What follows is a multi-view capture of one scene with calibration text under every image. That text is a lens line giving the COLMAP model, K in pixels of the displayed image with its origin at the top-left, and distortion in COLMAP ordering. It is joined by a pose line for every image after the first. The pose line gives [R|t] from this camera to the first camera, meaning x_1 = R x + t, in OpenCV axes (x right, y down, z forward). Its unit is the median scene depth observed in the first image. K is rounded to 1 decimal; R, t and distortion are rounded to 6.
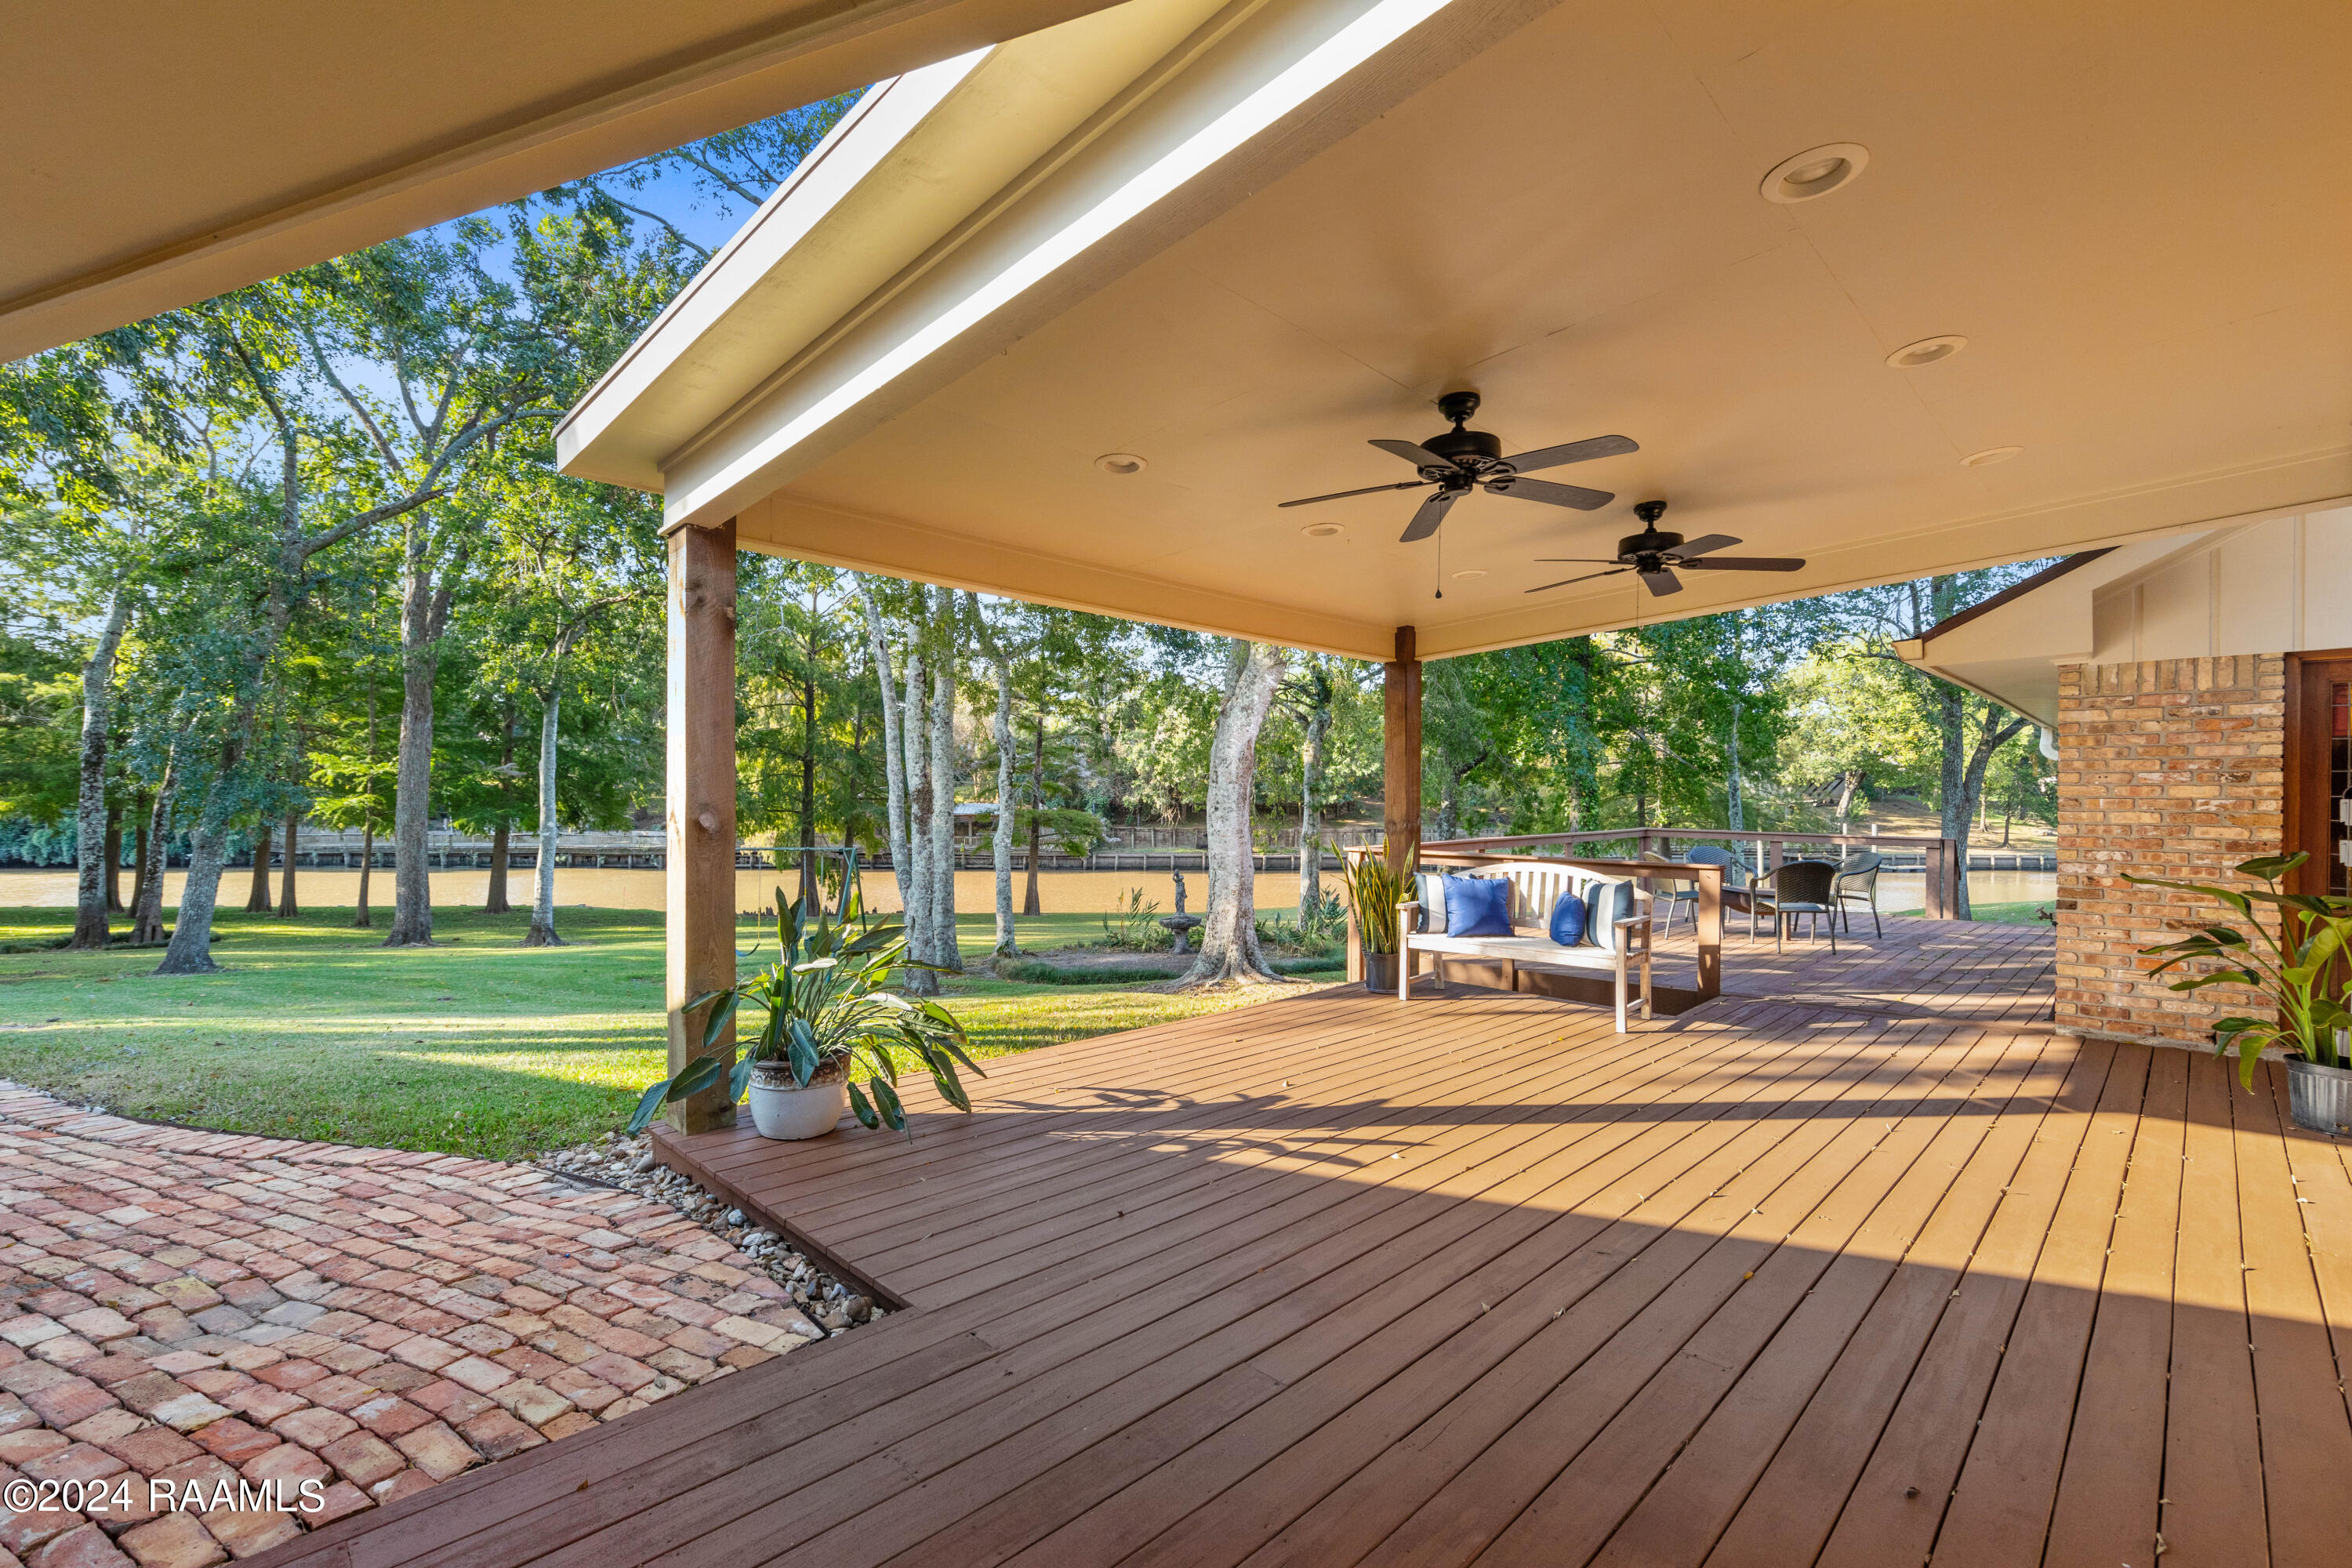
lens RADIAL K [[1040.9, 0, 1200.7], [0, 1040.9, 789.5], [0, 0, 1]] dist [0.001338, 0.000397]
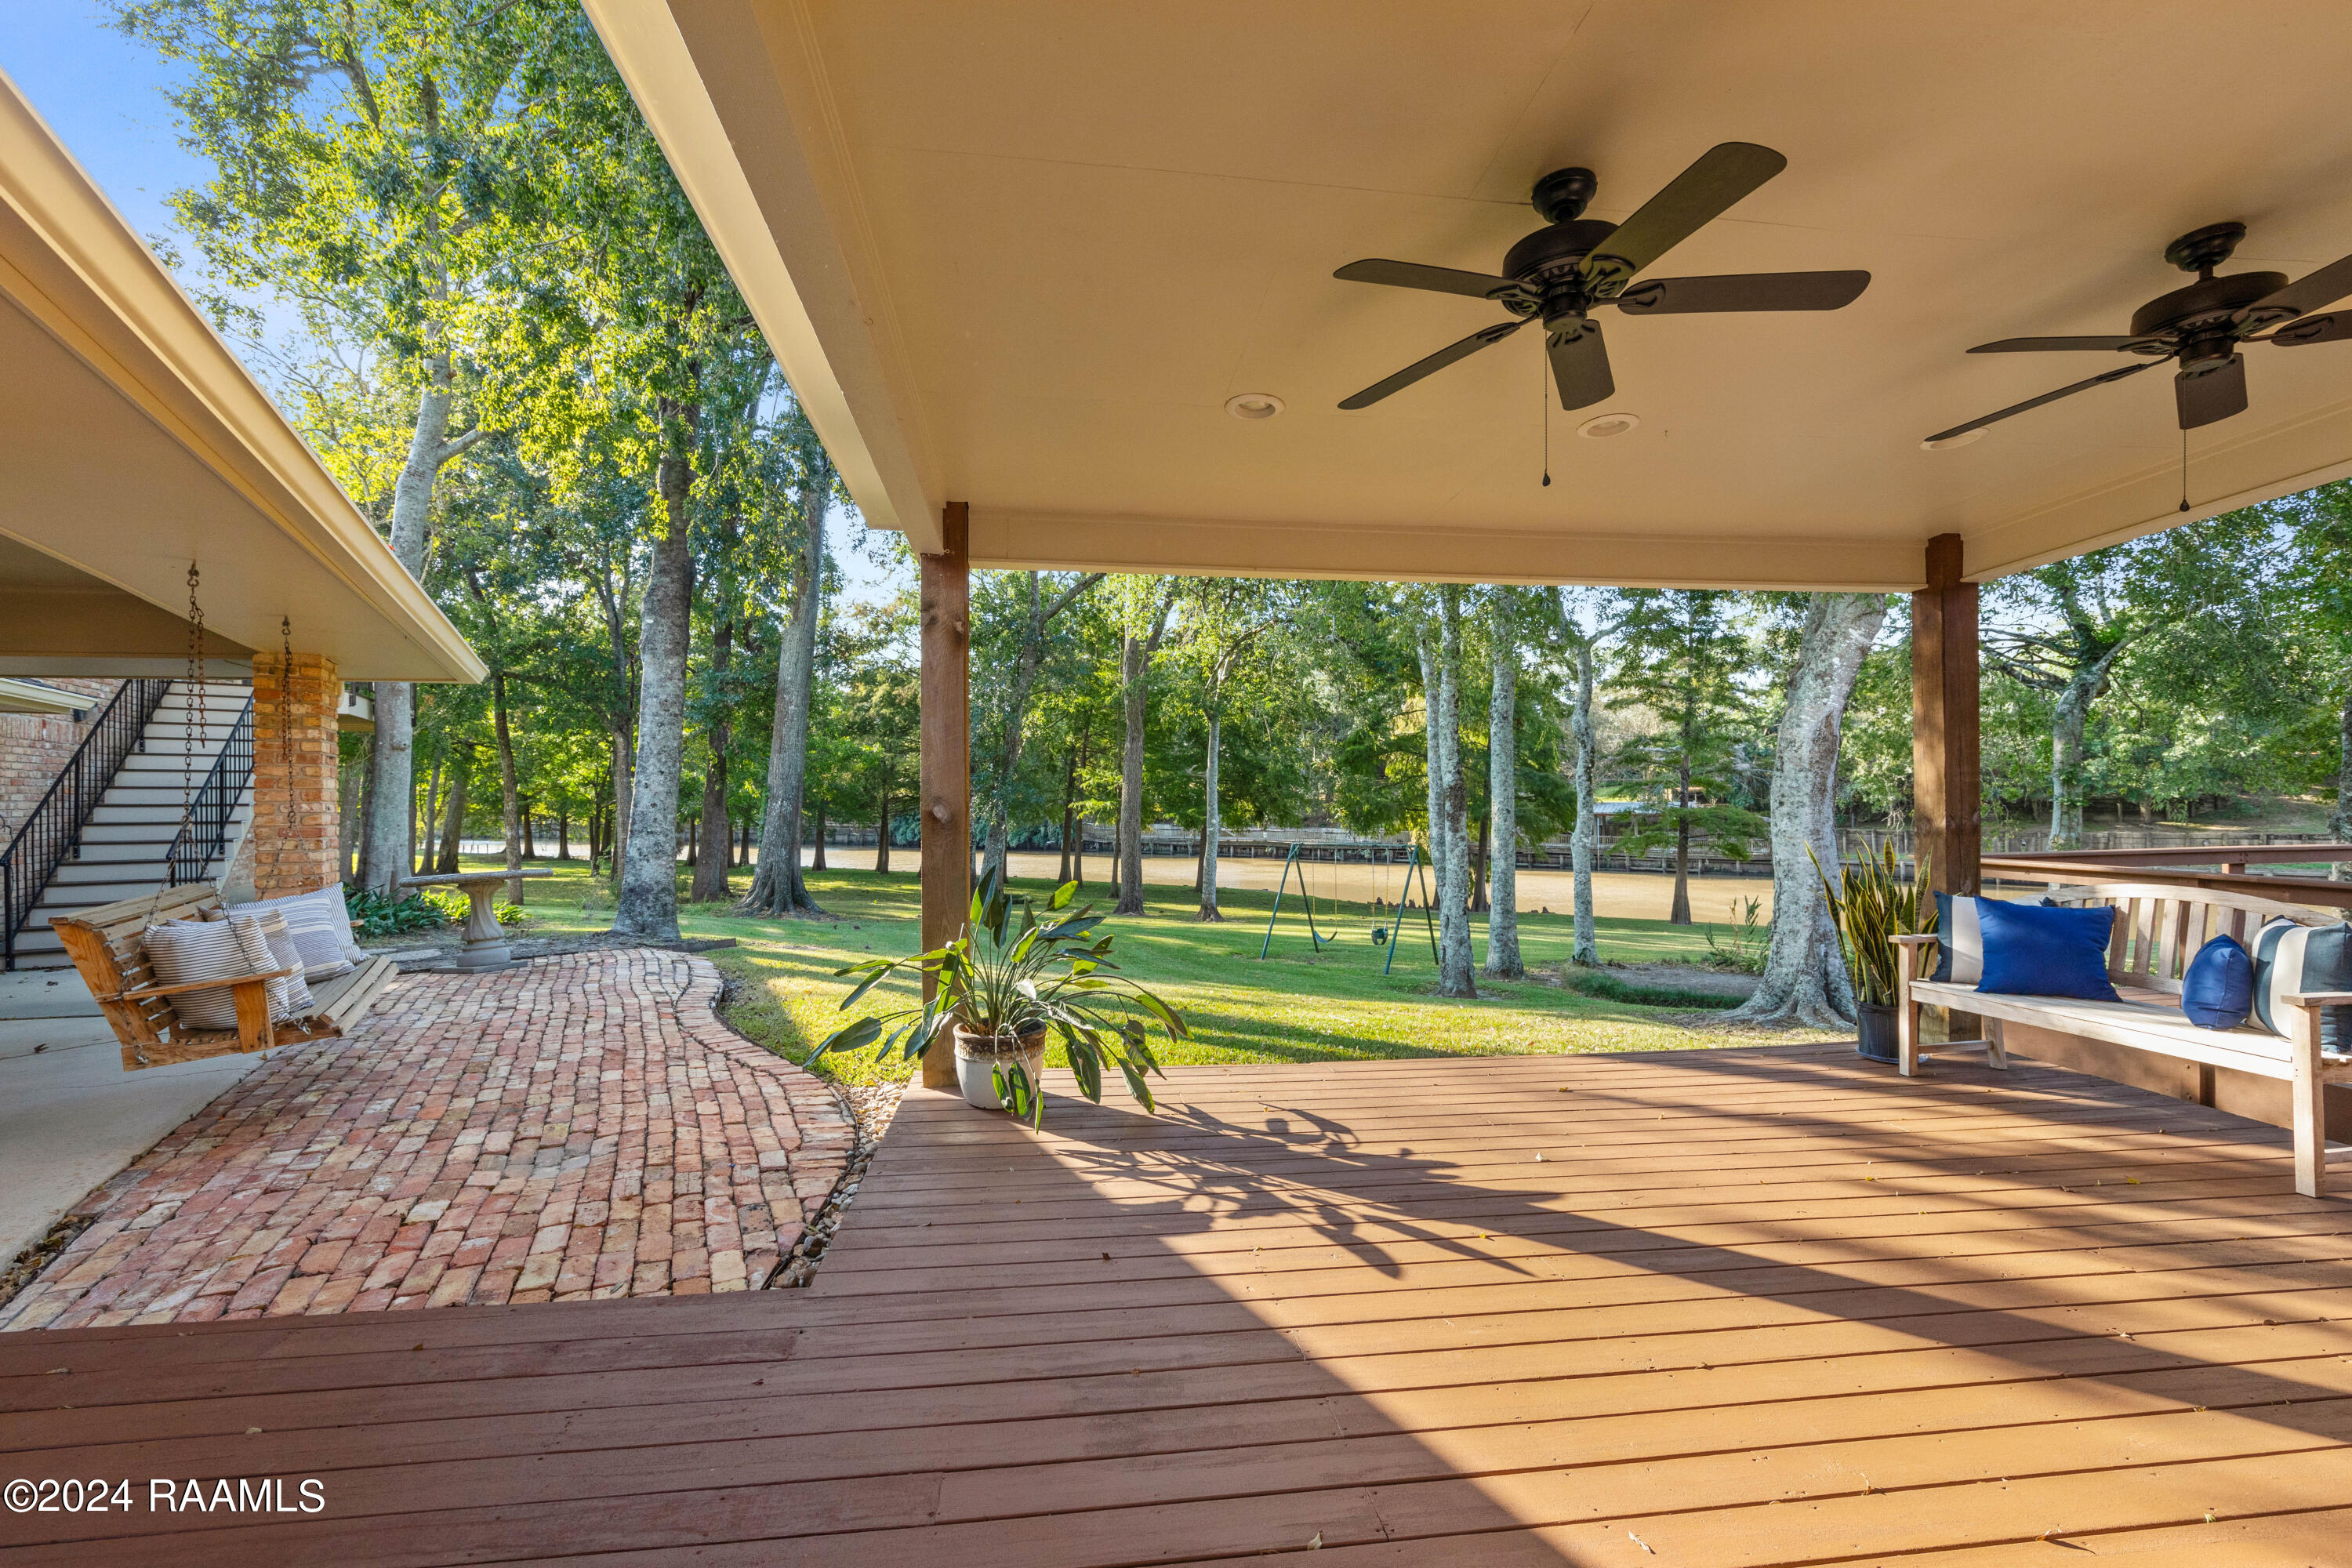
lens RADIAL K [[1009.9, 0, 1176.0], [0, 1009.9, 784.0], [0, 0, 1]] dist [0.004311, -0.000048]
pose [[0.782366, -0.018907, -0.622532, 0.448193], [0.015260, 0.999821, -0.011187, 0.017023], [0.622632, -0.000748, 0.782514, 0.324837]]
